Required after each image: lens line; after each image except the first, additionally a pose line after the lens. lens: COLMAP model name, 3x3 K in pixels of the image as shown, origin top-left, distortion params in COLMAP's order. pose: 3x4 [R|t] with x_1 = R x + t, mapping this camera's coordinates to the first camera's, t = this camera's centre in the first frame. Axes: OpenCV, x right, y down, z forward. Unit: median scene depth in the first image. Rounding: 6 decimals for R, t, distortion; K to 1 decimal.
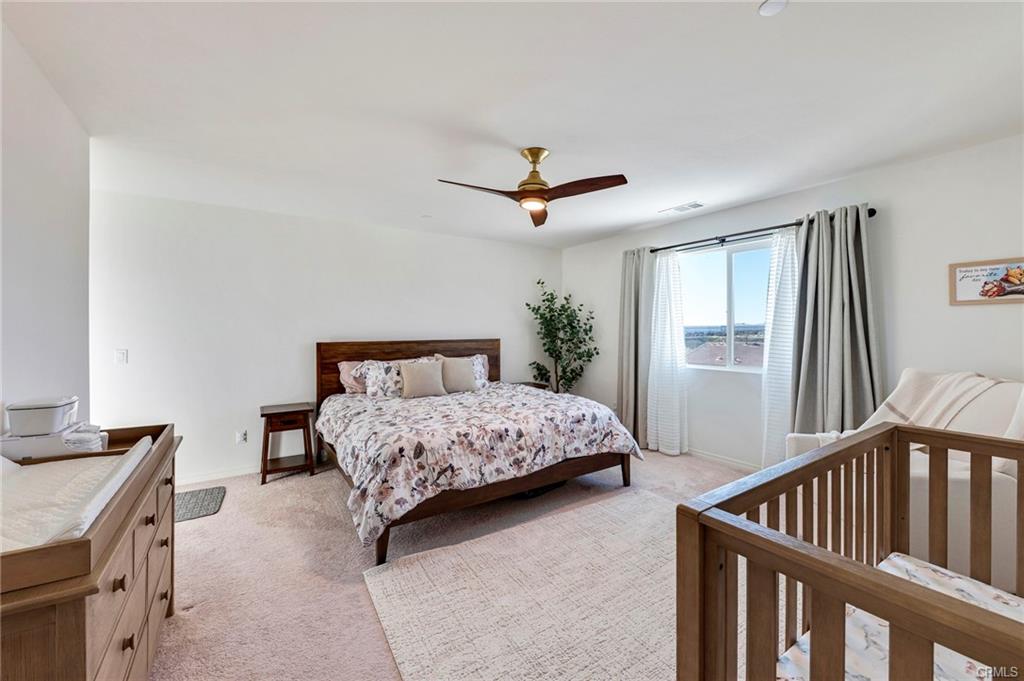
lens RADIAL K [[414.8, 0, 512.9], [0, 414.8, 330.9], [0, 0, 1]] dist [0.002441, -0.000287]
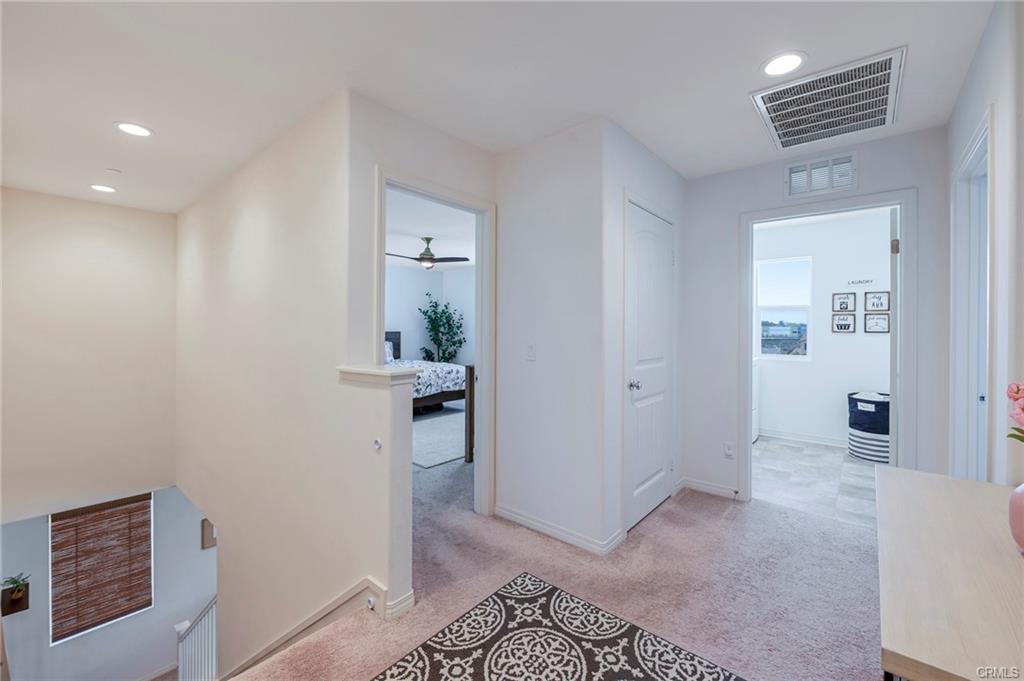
lens RADIAL K [[414.8, 0, 517.3], [0, 414.8, 333.3], [0, 0, 1]] dist [0.002441, -0.000287]
pose [[0.959099, 0.009158, 0.282922, -0.054712], [-0.011350, 0.999917, 0.006110, 0.012194], [-0.282843, -0.009071, 0.959123, -0.597484]]
